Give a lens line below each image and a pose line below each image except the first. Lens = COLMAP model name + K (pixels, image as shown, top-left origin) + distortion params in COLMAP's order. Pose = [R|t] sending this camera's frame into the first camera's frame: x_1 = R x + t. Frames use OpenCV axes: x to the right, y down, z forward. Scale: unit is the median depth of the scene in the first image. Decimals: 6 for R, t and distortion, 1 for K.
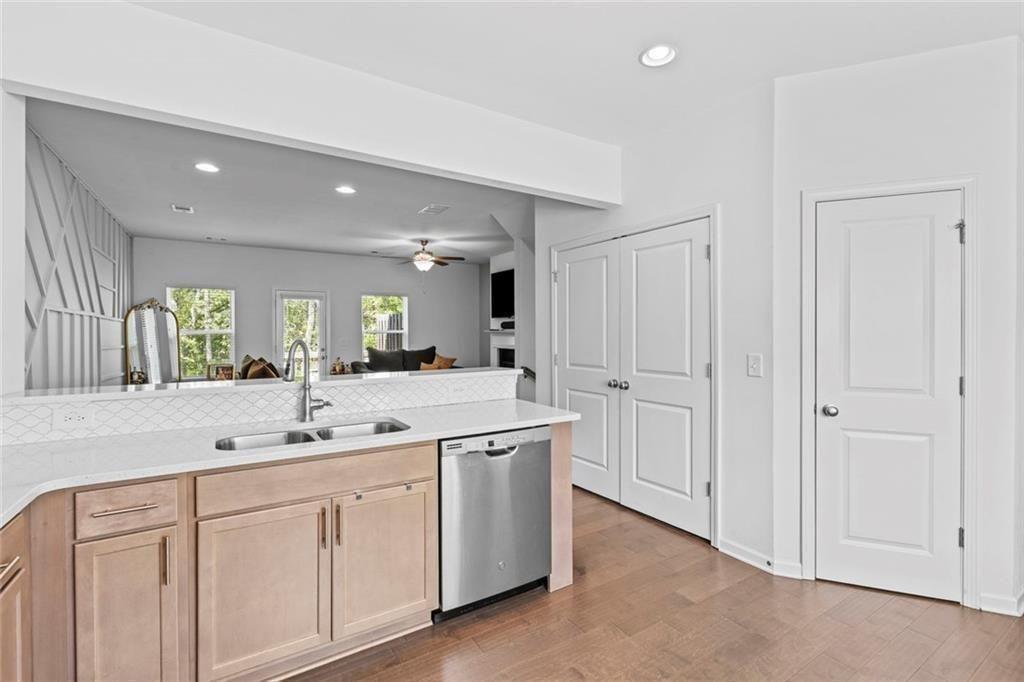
lens RADIAL K [[471.3, 0, 515.7], [0, 471.3, 330.8], [0, 0, 1]] dist [0.000123, 0.000792]
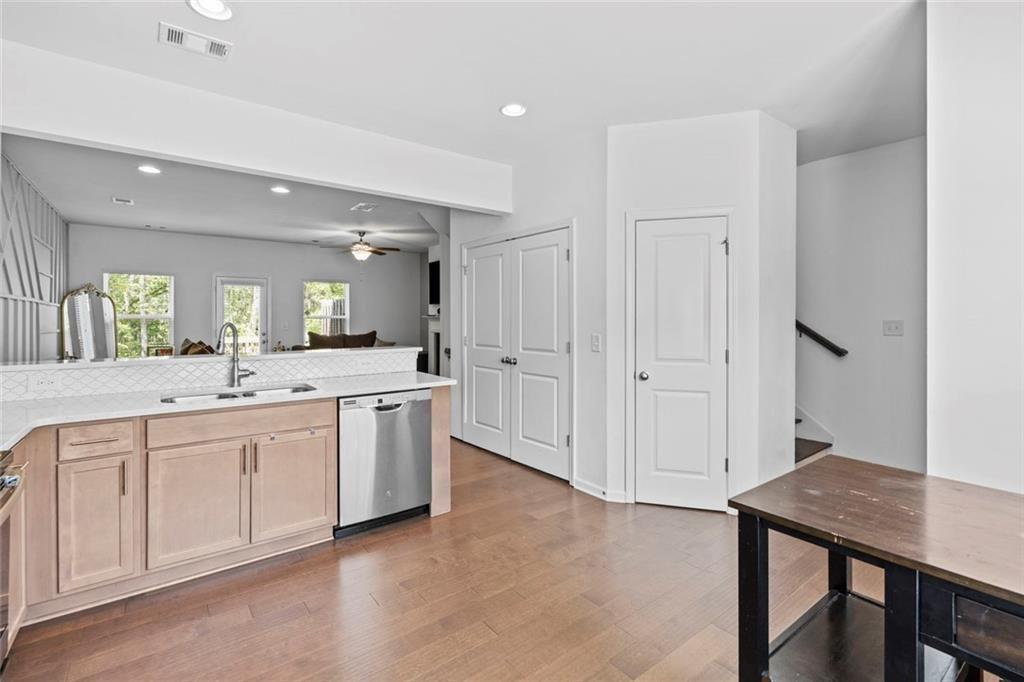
lens RADIAL K [[470.5, 0, 512.9], [0, 470.5, 314.8], [0, 0, 1]] dist [0.000556, 0.000343]
pose [[0.996126, 0.002858, 0.087887, 0.149069], [-0.002540, 0.999990, -0.003720, 0.000217], [-0.087896, 0.003483, 0.996124, -0.259434]]
